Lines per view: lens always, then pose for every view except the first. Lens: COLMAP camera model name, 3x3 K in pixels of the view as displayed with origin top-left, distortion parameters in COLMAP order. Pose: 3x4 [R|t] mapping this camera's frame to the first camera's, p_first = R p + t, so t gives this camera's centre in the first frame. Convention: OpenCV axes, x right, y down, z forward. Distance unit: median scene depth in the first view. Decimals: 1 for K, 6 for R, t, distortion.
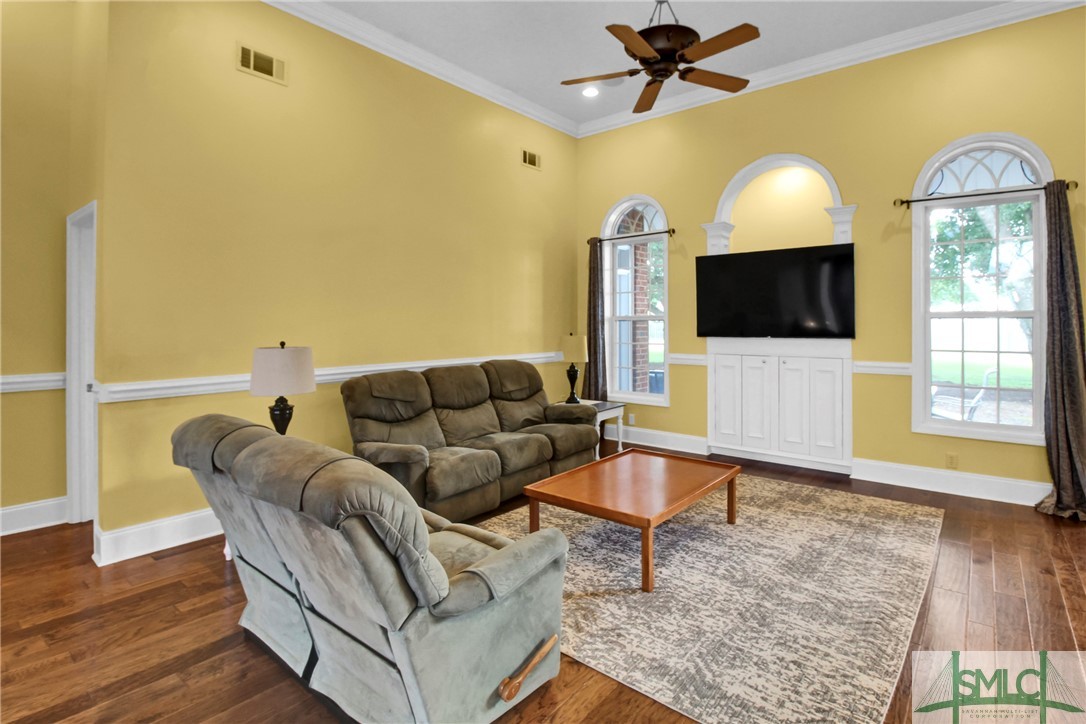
lens RADIAL K [[534.6, 0, 548.6], [0, 534.6, 336.6], [0, 0, 1]] dist [-0.012980, -0.001644]
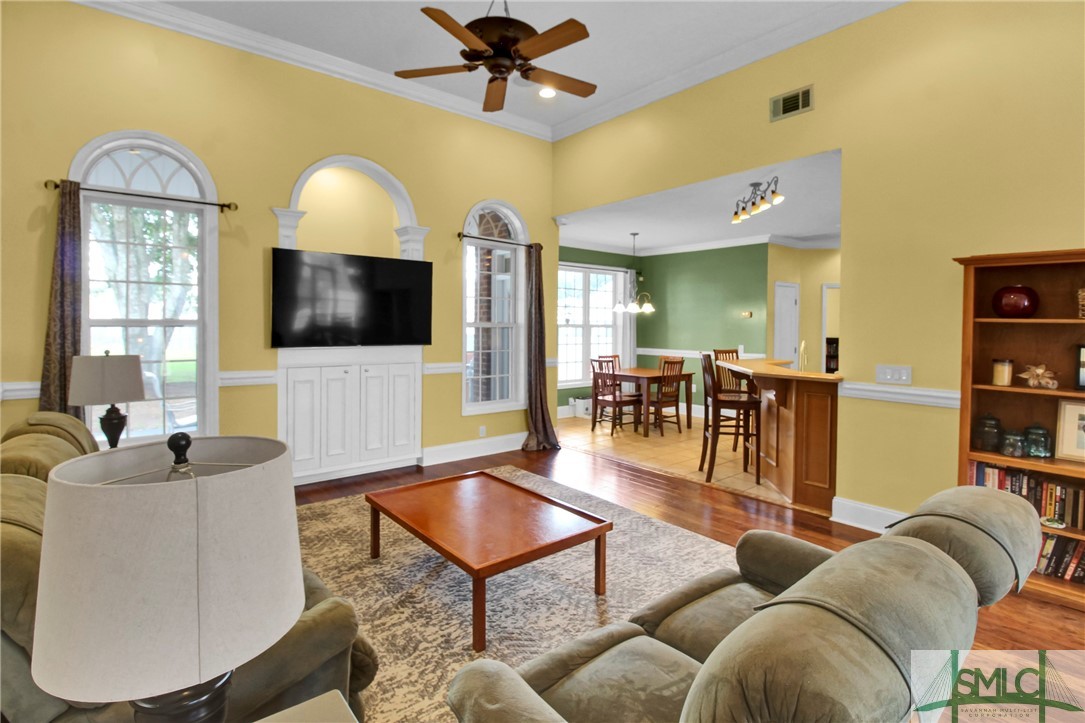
lens RADIAL K [[534.1, 0, 548.1], [0, 534.1, 336.1], [0, 0, 1]] dist [-0.012980, -0.001644]
pose [[0.174464, -0.020457, 0.984451, -0.701124], [0.012836, 0.999746, 0.018500, -0.044168], [-0.984580, 0.009409, 0.174682, 0.741203]]
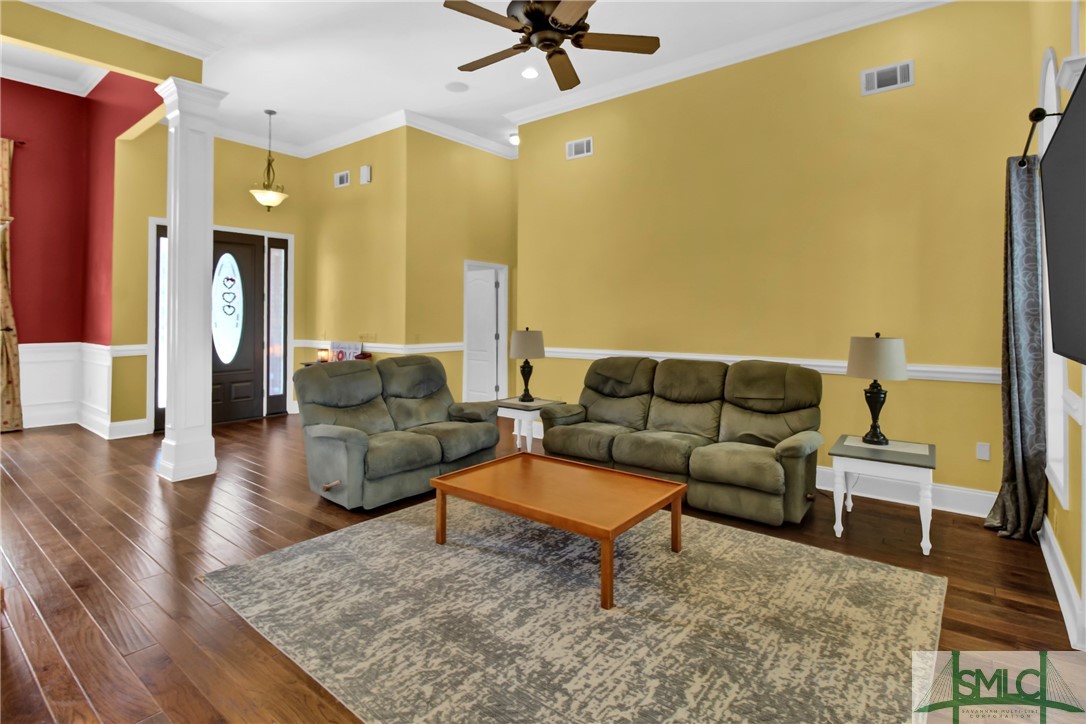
lens RADIAL K [[526.4, 0, 544.9], [0, 526.4, 312.7], [0, 0, 1]] dist [0.002926, -0.000070]
pose [[0.031327, -0.003989, -0.999501, 1.111136], [-0.026096, 0.999648, -0.004807, -0.029868], [0.999168, 0.026233, 0.031212, 0.959914]]
